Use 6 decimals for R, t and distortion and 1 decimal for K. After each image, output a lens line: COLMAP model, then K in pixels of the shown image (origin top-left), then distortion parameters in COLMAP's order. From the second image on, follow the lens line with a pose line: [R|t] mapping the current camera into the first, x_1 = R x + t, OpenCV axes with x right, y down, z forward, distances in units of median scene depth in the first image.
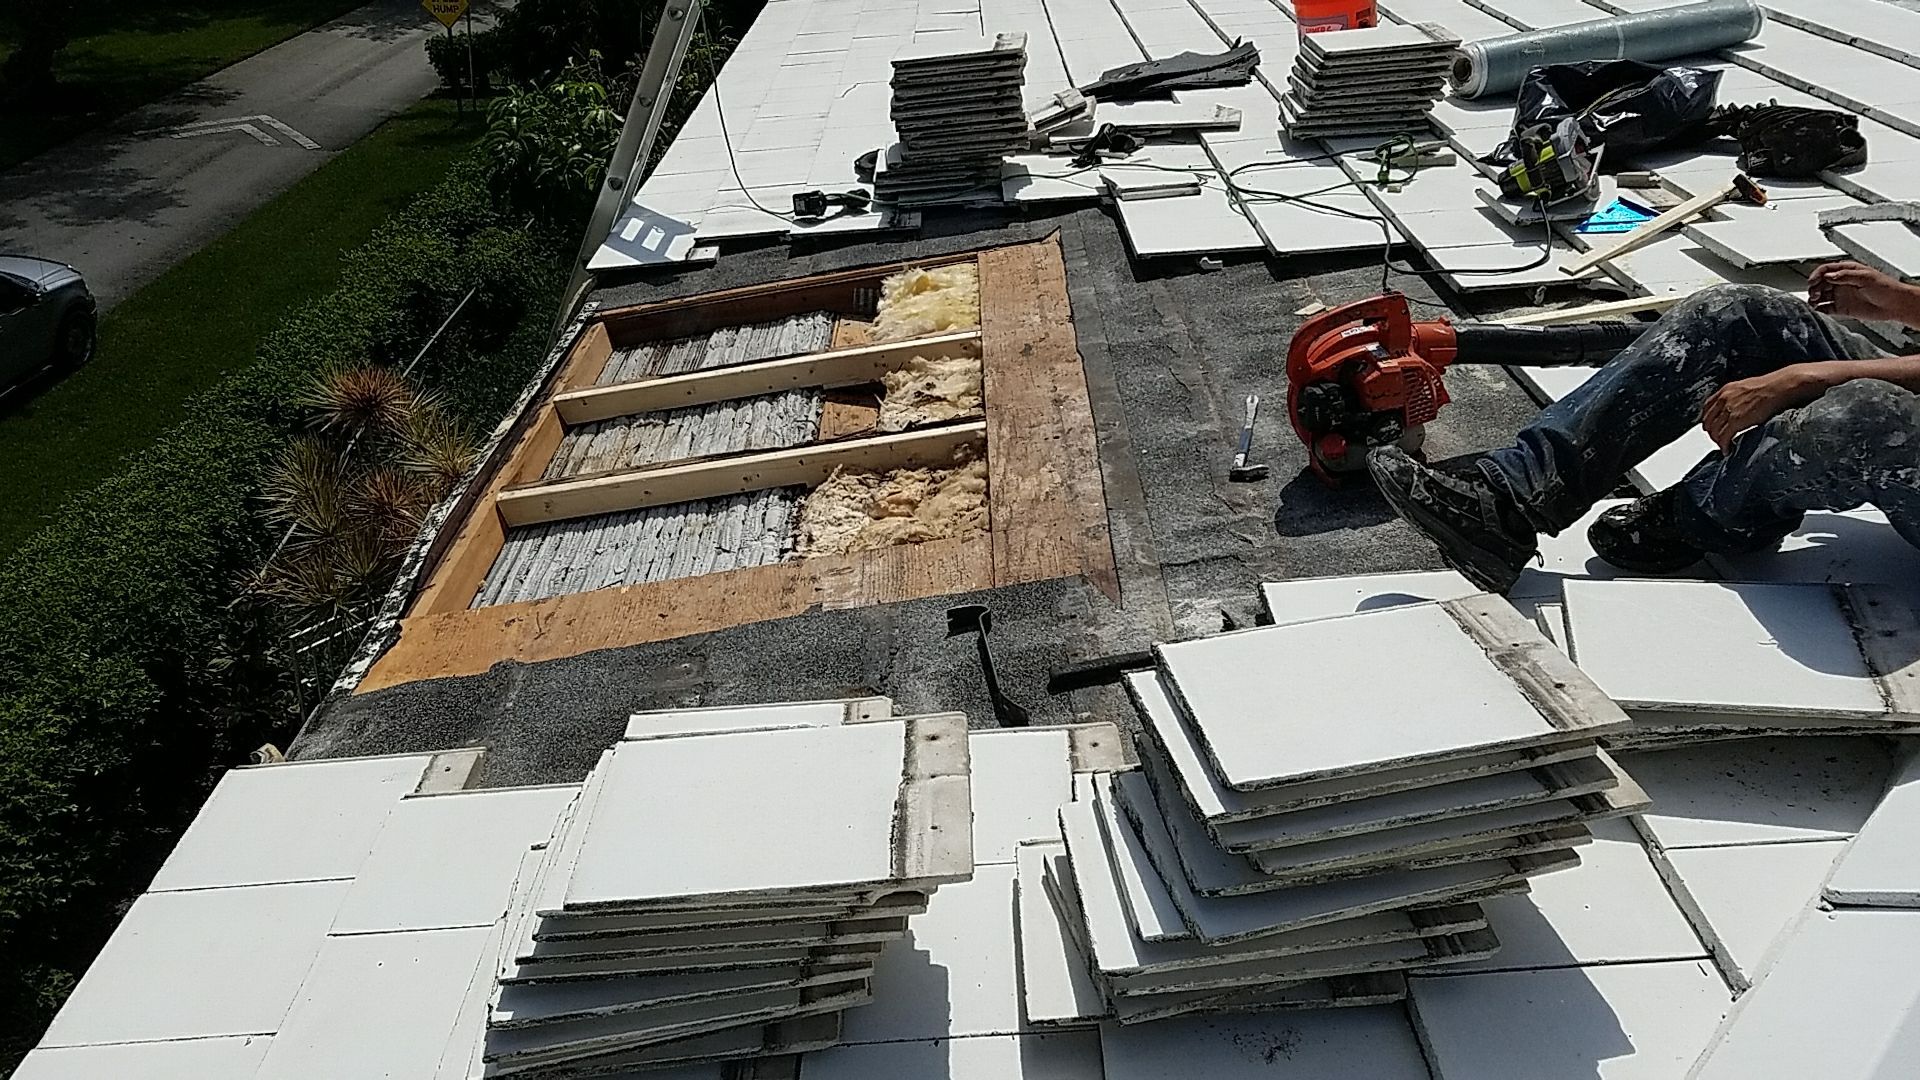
lens RADIAL K [[1522.2, 0, 960.6], [0, 1522.2, 541.2], [0, 0, 1]] dist [0.001315, 0.001082]
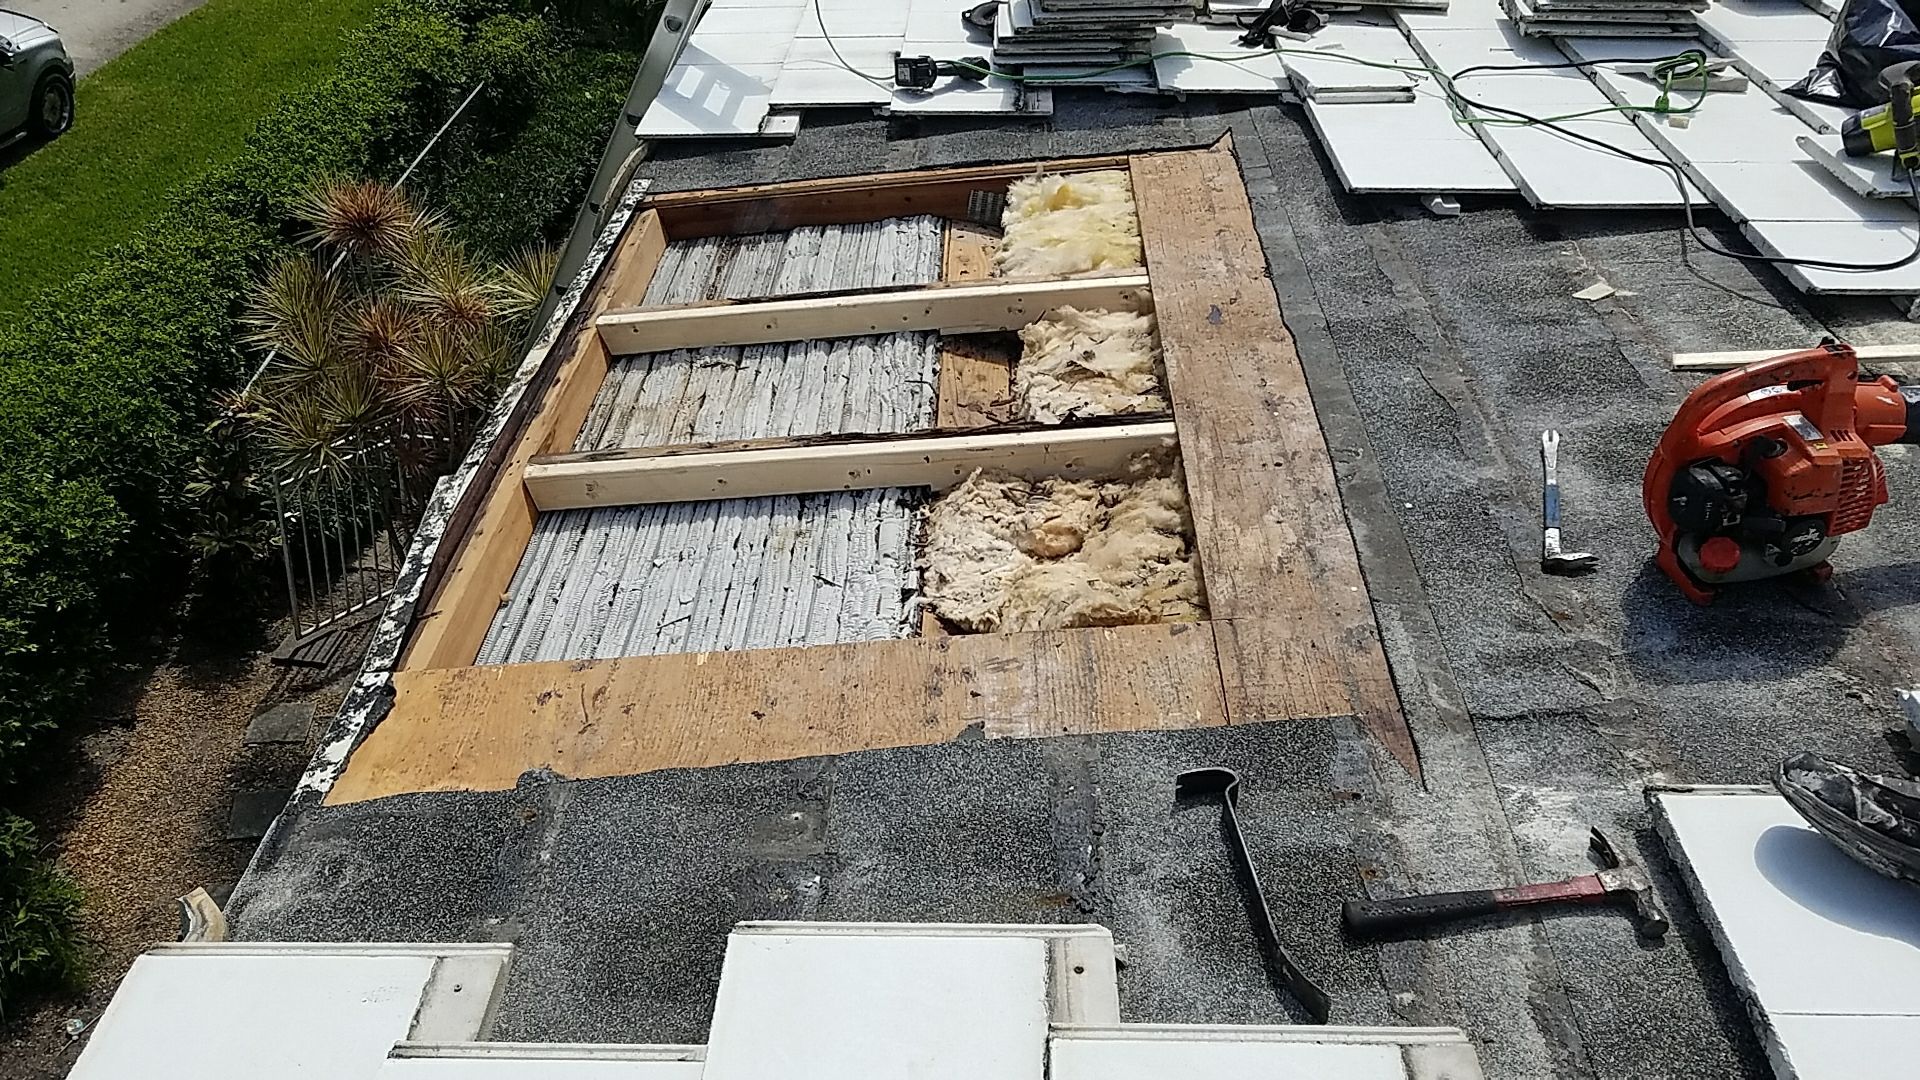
lens RADIAL K [[1522.2, 0, 959.0], [0, 1522.2, 538.9], [0, 0, 1]] dist [0.001315, 0.001082]
pose [[0.997381, 0.071851, 0.008222, -0.080519], [-0.072320, 0.990466, 0.117248, -0.089871], [0.000281, -0.117536, 0.993069, 0.209601]]
